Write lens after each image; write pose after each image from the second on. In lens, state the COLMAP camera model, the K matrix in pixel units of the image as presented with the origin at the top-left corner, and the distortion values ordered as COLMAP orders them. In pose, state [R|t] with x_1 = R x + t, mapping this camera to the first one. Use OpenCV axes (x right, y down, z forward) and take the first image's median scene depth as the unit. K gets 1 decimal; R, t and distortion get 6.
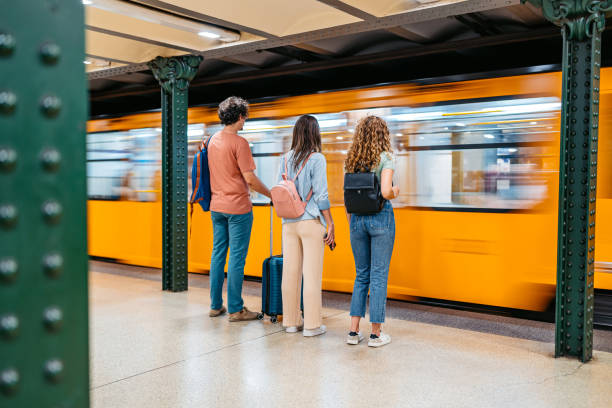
lens RADIAL K [[602.7, 0, 306.0], [0, 602.7, 204.0], [0, 0, 1]] dist [0.066716, -0.001929]
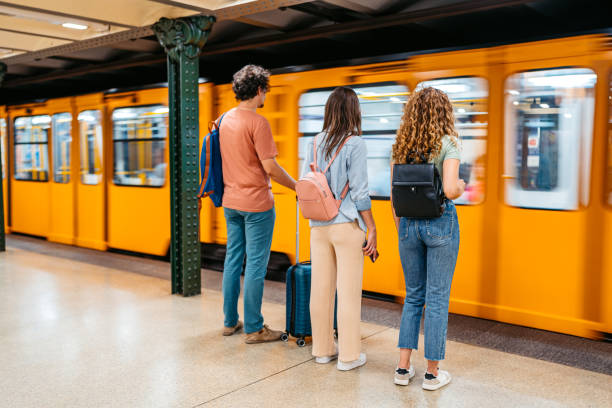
lens RADIAL K [[602.7, 0, 306.0], [0, 602.7, 204.0], [0, 0, 1]] dist [0.066716, -0.001929]
pose [[0.998869, 0.001097, -0.047532, -0.007469], [0.001032, 0.998999, 0.044728, -0.029479], [0.047533, -0.044727, 0.997868, 0.198244]]
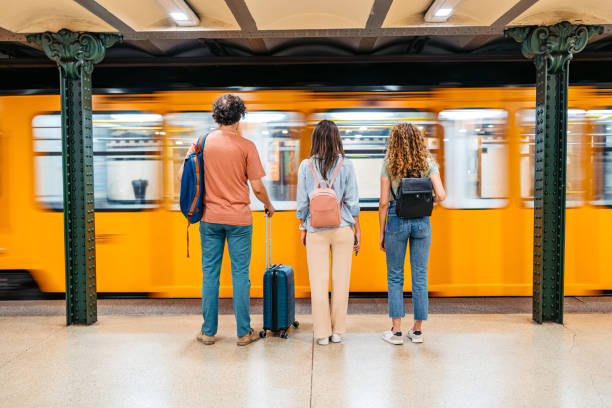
lens RADIAL K [[571.0, 0, 306.0], [0, 571.0, 204.0], [0, 0, 1]] dist [0.040614, -0.005342]
pose [[0.805623, -0.044964, 0.590720, -0.534774], [0.033228, 0.998975, 0.030722, -0.037178], [-0.591496, -0.005122, 0.806292, 0.262598]]
